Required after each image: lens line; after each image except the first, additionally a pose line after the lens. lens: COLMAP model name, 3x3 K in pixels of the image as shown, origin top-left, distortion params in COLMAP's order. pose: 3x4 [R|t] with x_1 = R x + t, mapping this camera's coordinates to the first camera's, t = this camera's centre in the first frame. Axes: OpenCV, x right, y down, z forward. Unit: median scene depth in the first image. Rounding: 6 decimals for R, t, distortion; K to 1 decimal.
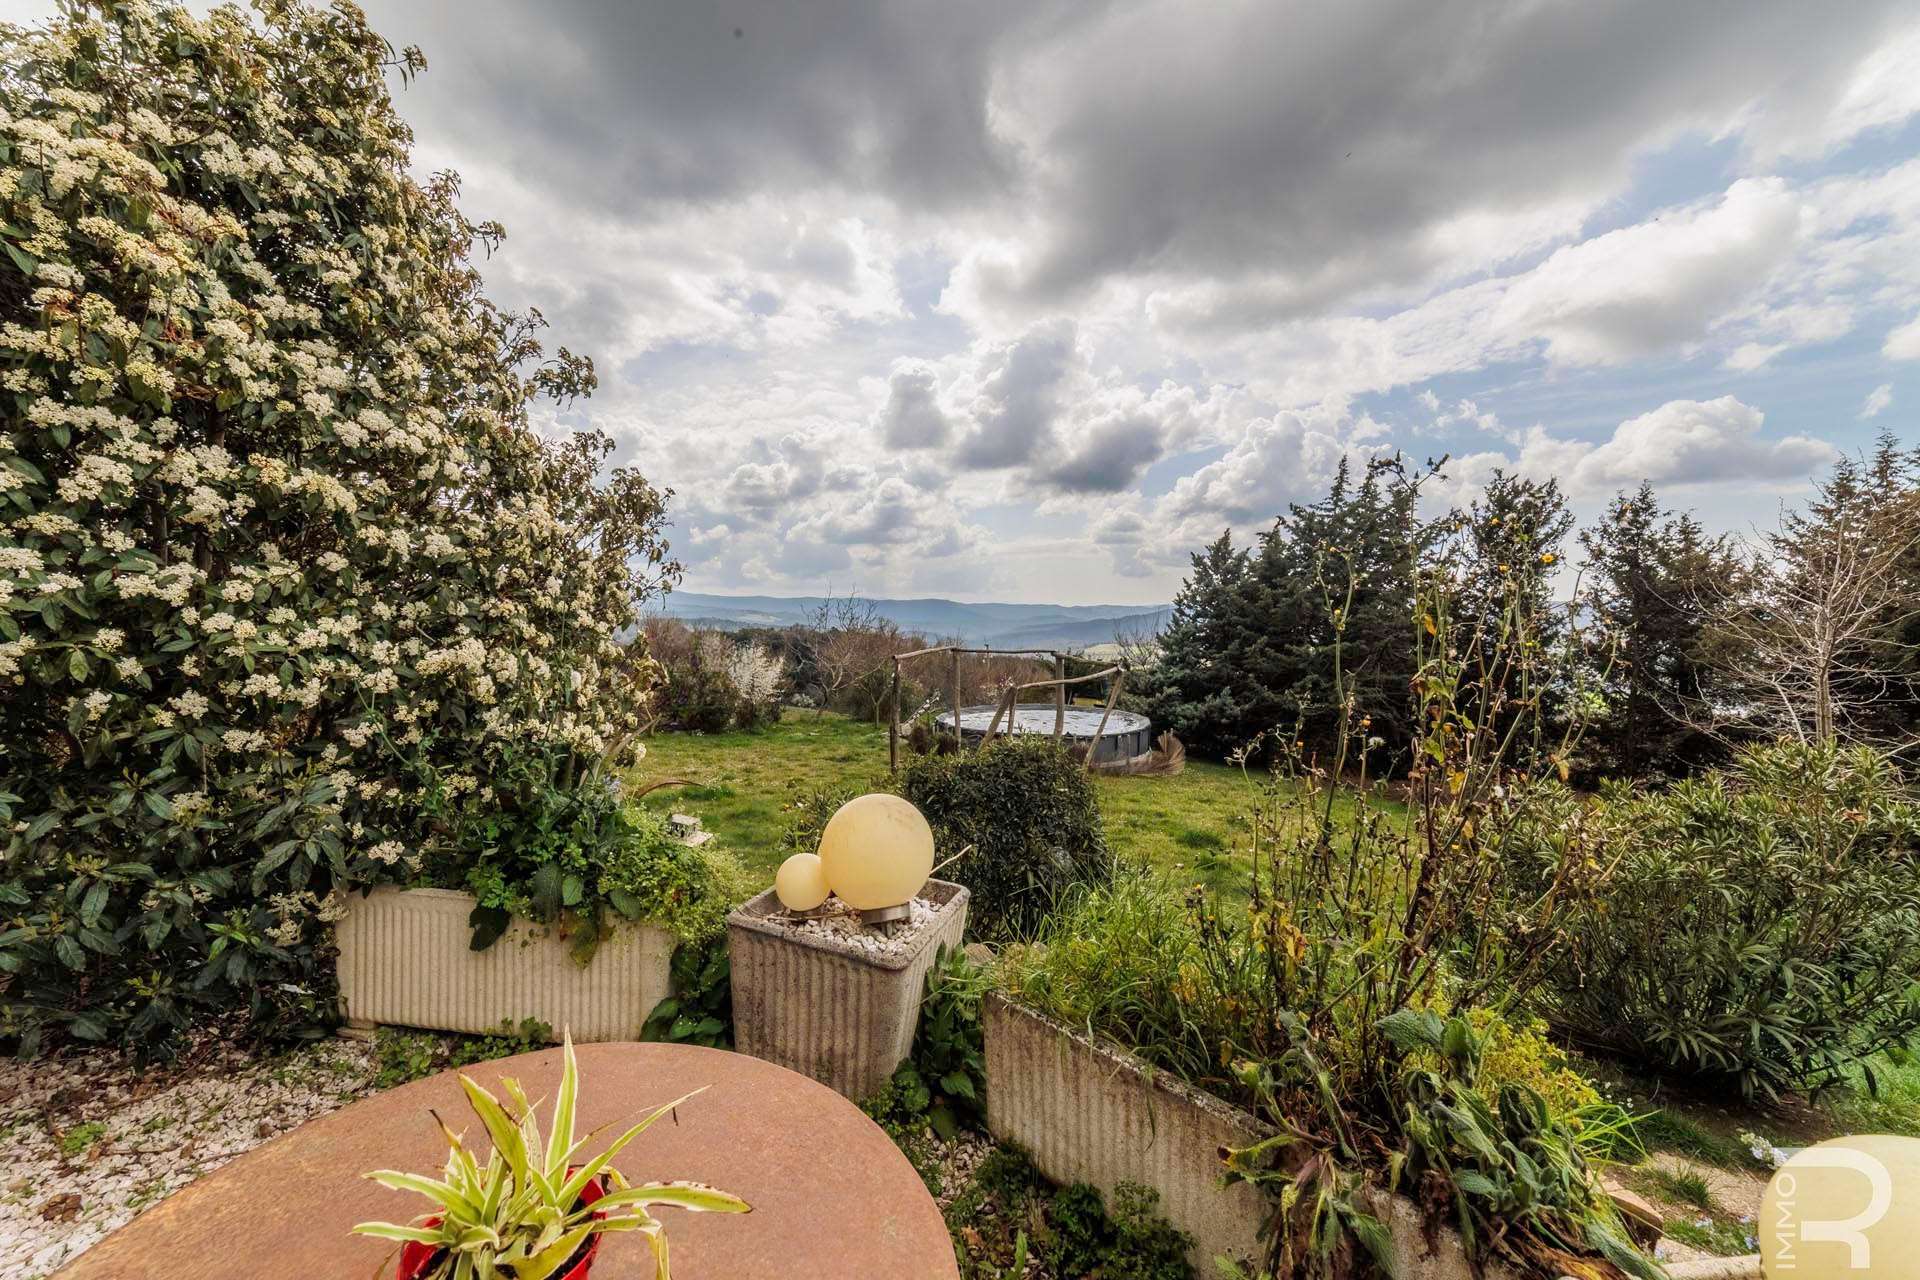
lens RADIAL K [[752.7, 0, 968.1], [0, 752.7, 621.7], [0, 0, 1]] dist [0.001473, 0.001612]
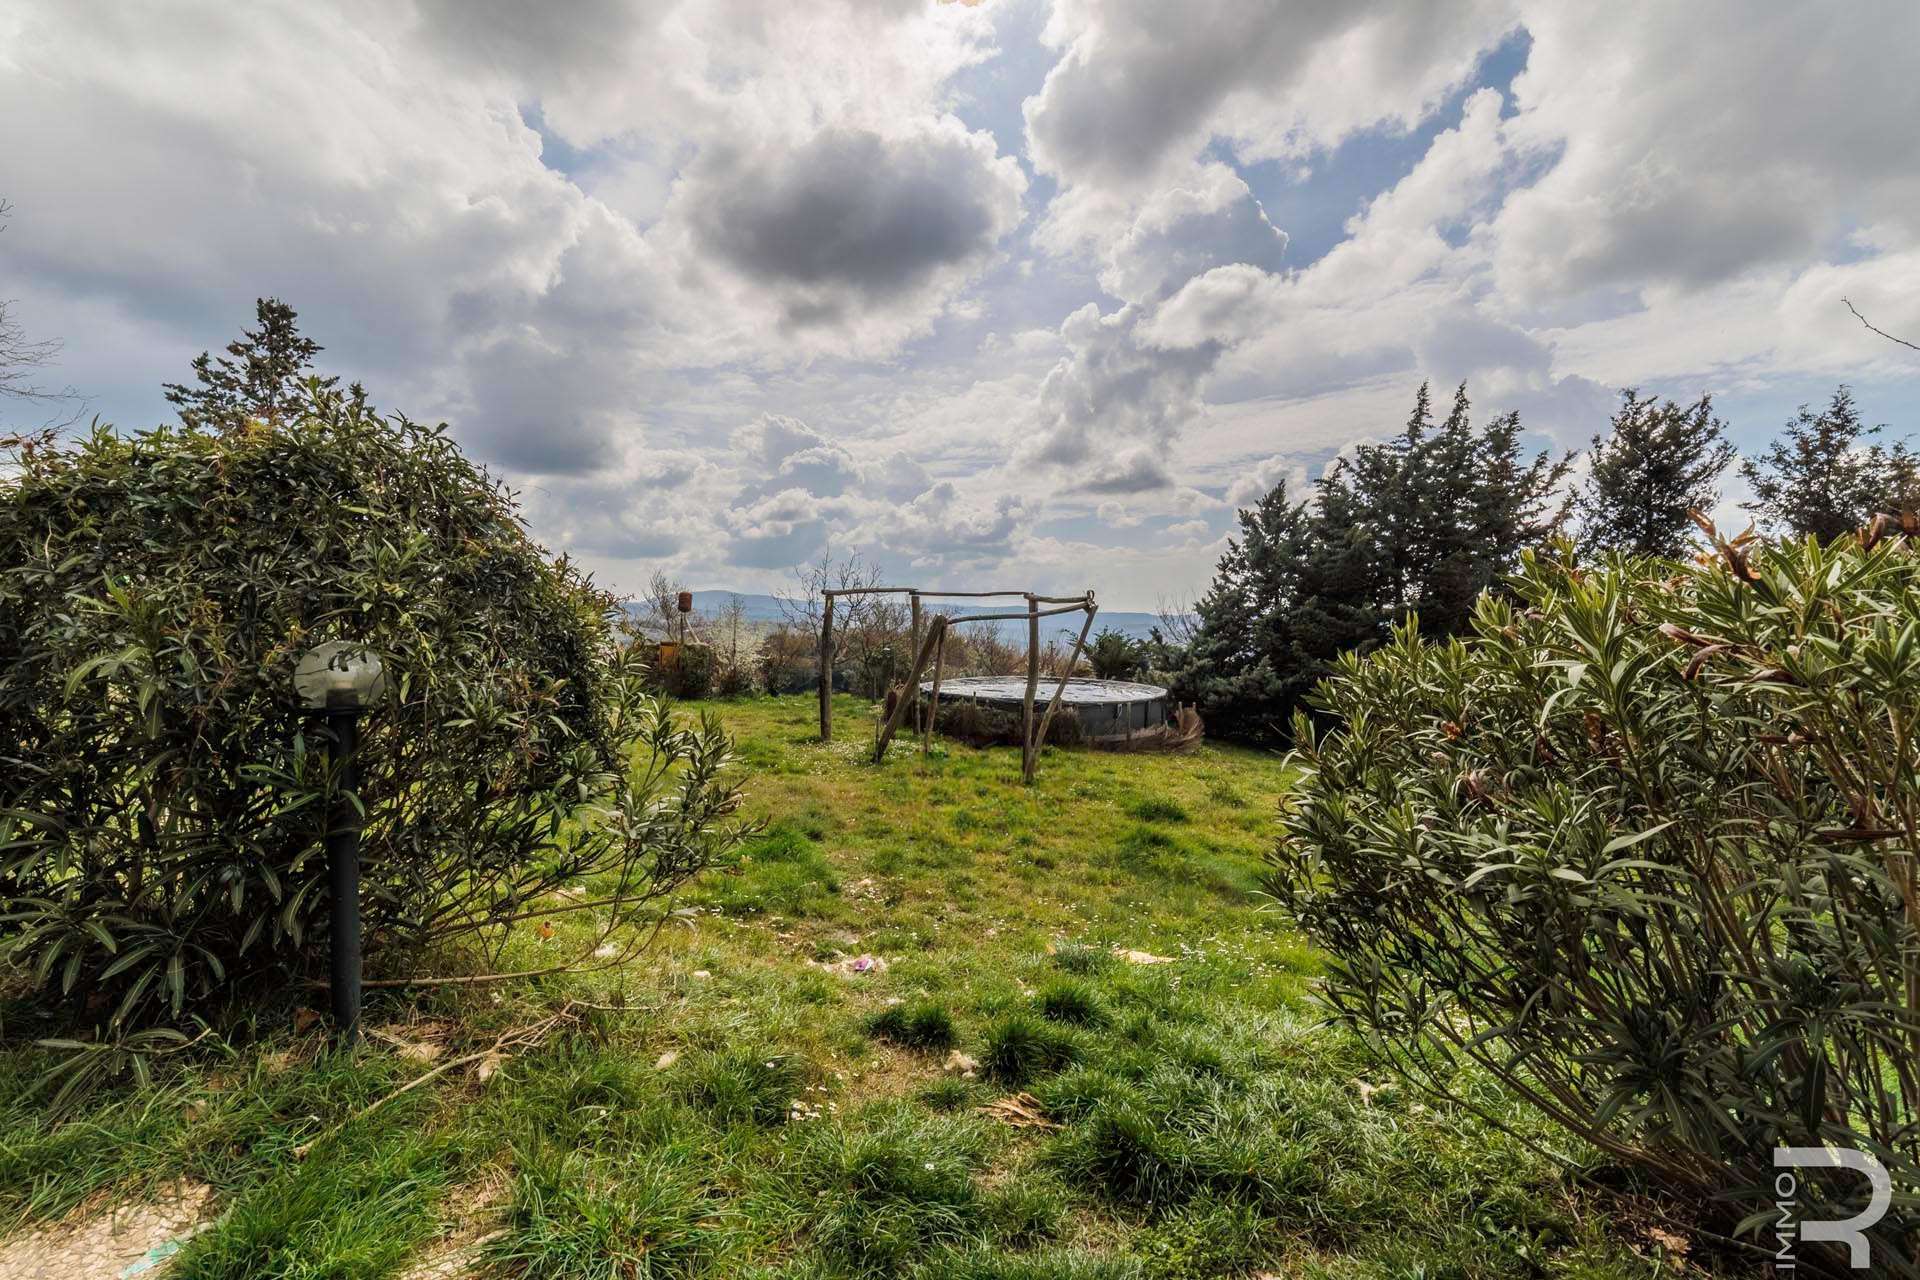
lens RADIAL K [[752.7, 0, 959.6], [0, 752.7, 632.3], [0, 0, 1]] dist [0.001473, 0.001612]
pose [[0.992422, 0.013411, -0.122143, 0.091249], [-0.012254, 0.999873, 0.010221, 0.047305], [0.122265, -0.008646, 0.992460, 0.107705]]
